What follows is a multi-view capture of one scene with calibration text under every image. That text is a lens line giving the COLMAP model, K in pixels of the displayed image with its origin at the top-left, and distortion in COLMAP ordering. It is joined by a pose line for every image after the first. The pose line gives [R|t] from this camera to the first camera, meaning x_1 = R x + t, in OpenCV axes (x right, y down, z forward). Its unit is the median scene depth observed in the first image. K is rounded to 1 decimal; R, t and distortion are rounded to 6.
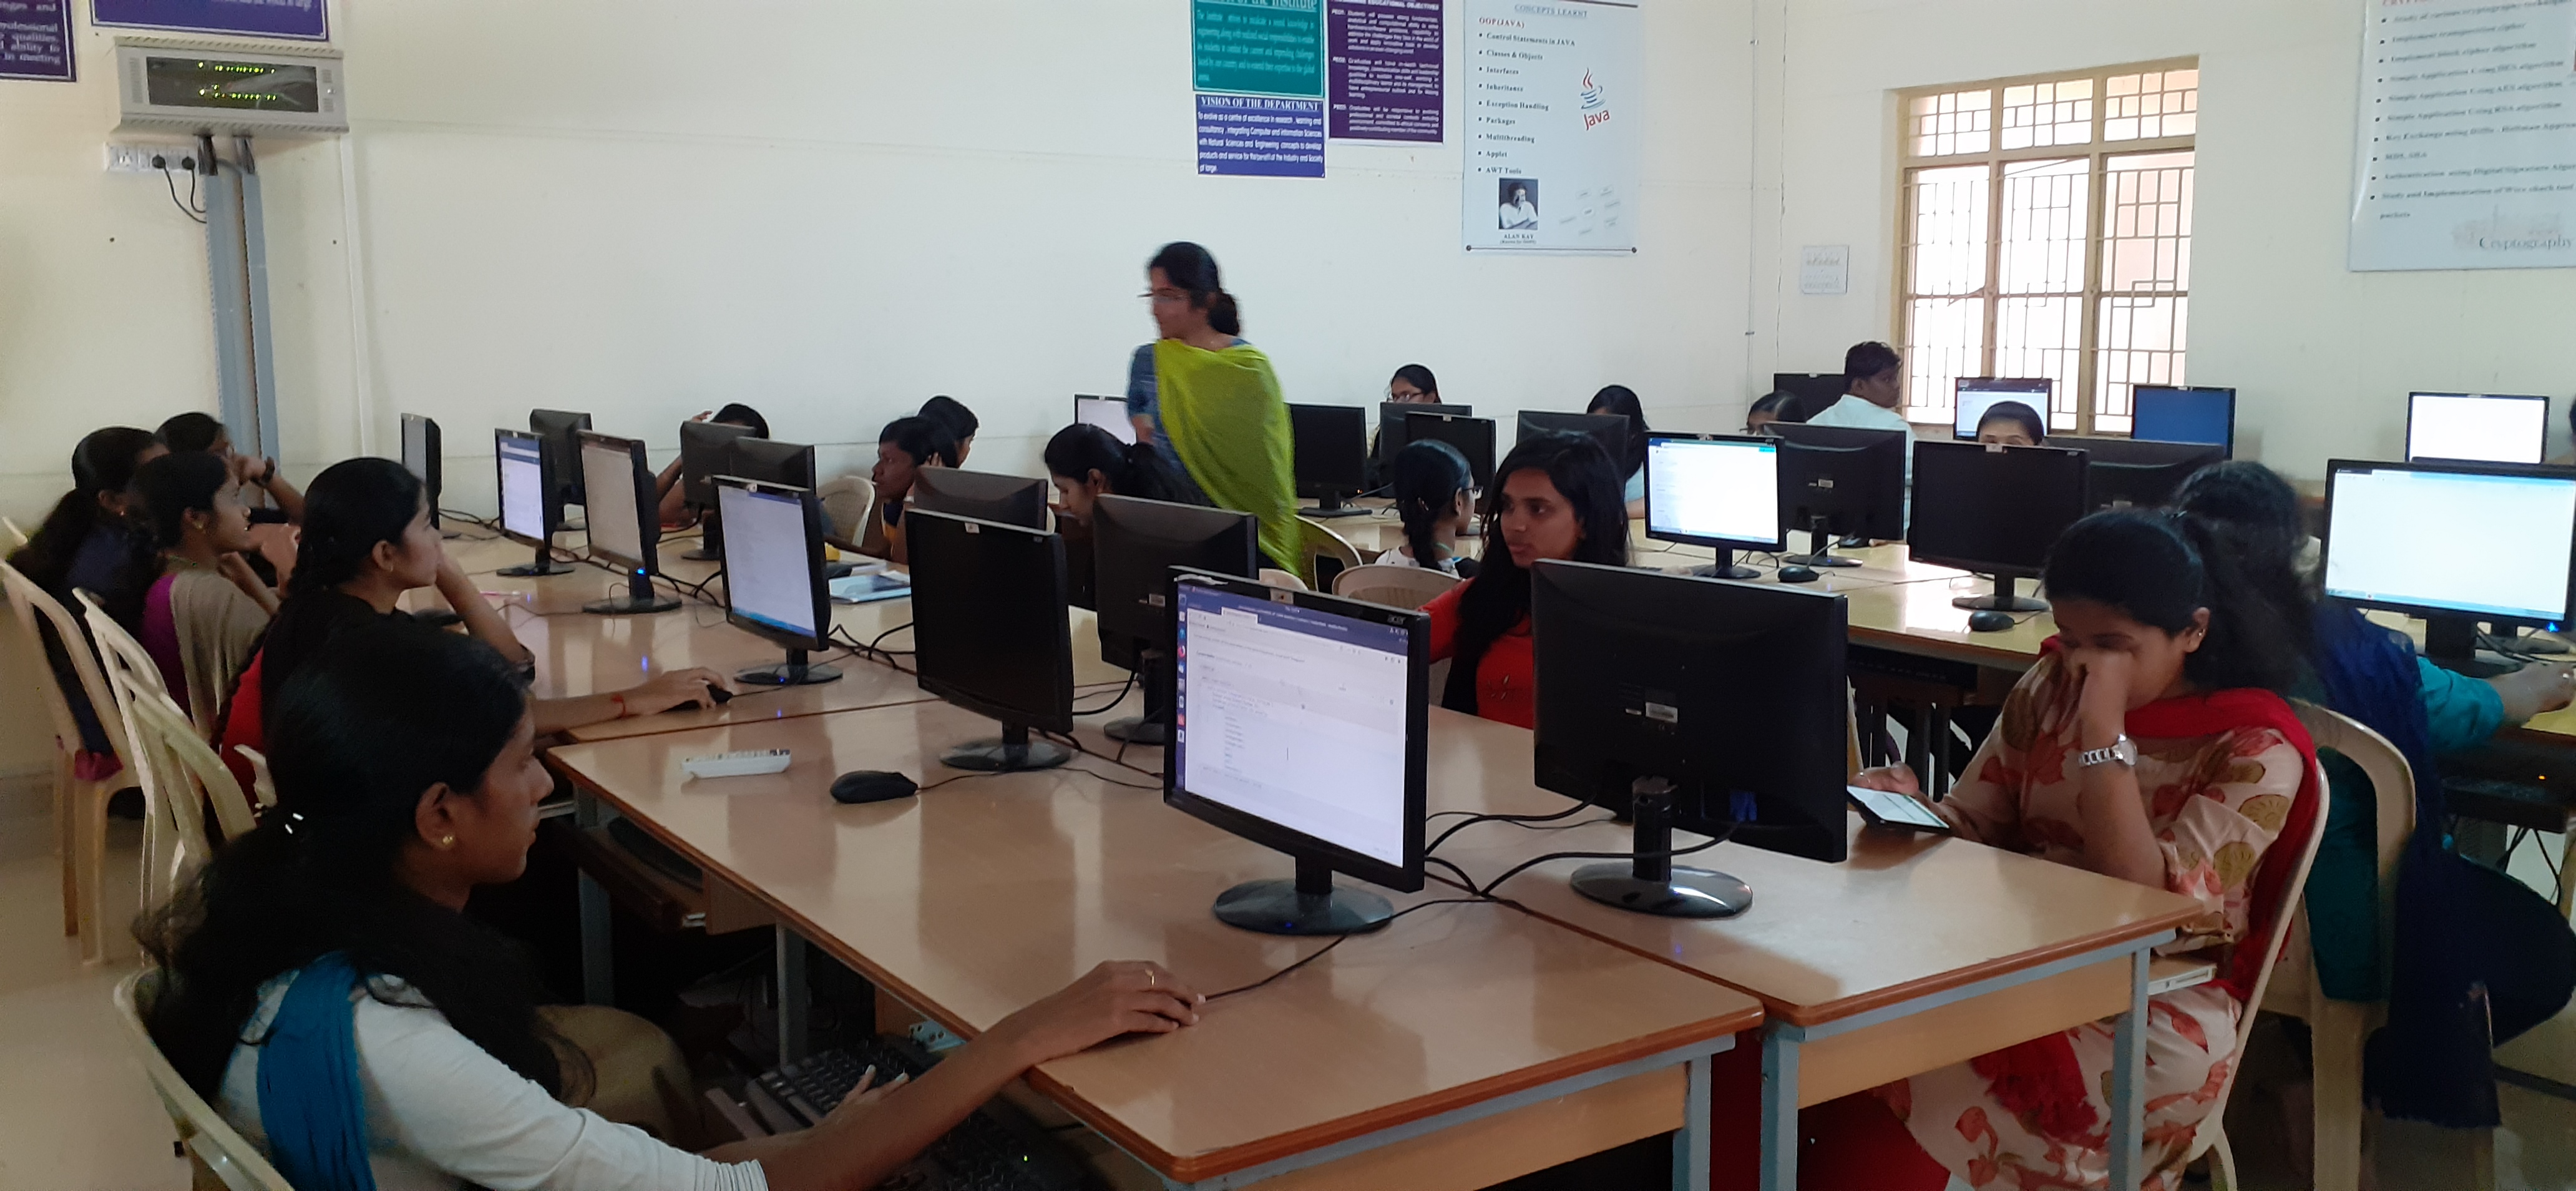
lens RADIAL K [[2114.1, 0, 1294.7], [0, 2114.1, 585.6], [0, 0, 1]] dist [0.133655, -0.140936]
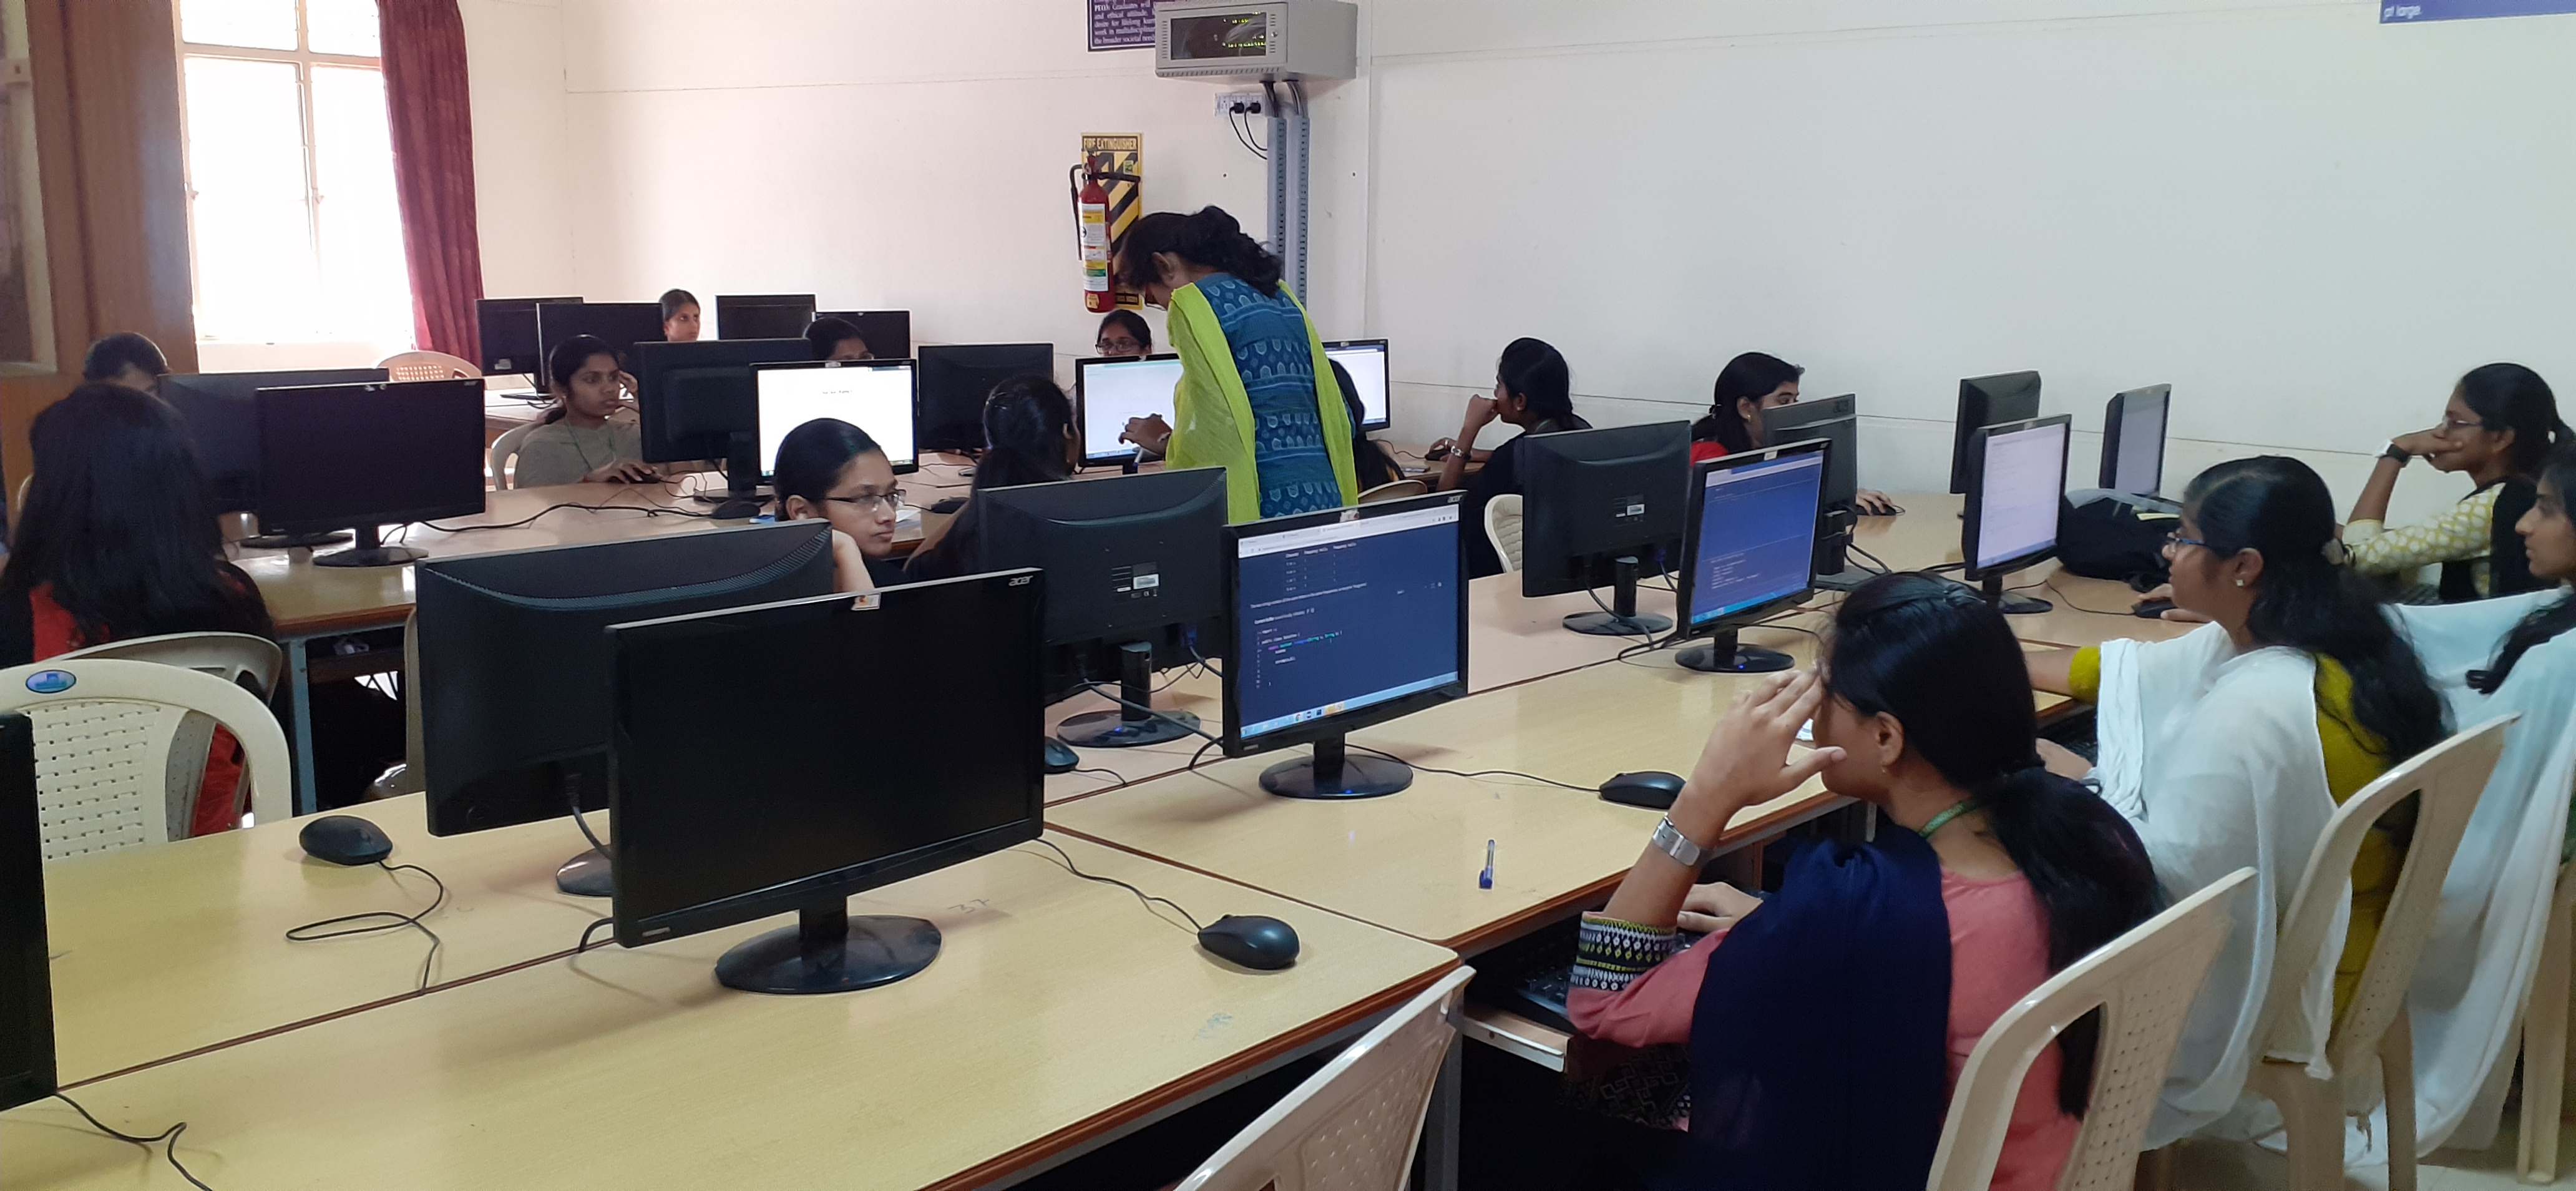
lens RADIAL K [[2114.1, 0, 1302.8], [0, 2114.1, 606.3], [0, 0, 1]] dist [0.133655, -0.140936]
pose [[0.230304, 0.186412, -0.955097, 0.481201], [-0.141540, 0.977460, 0.156646, -0.084273], [0.962770, 0.099108, 0.251498, 0.561966]]
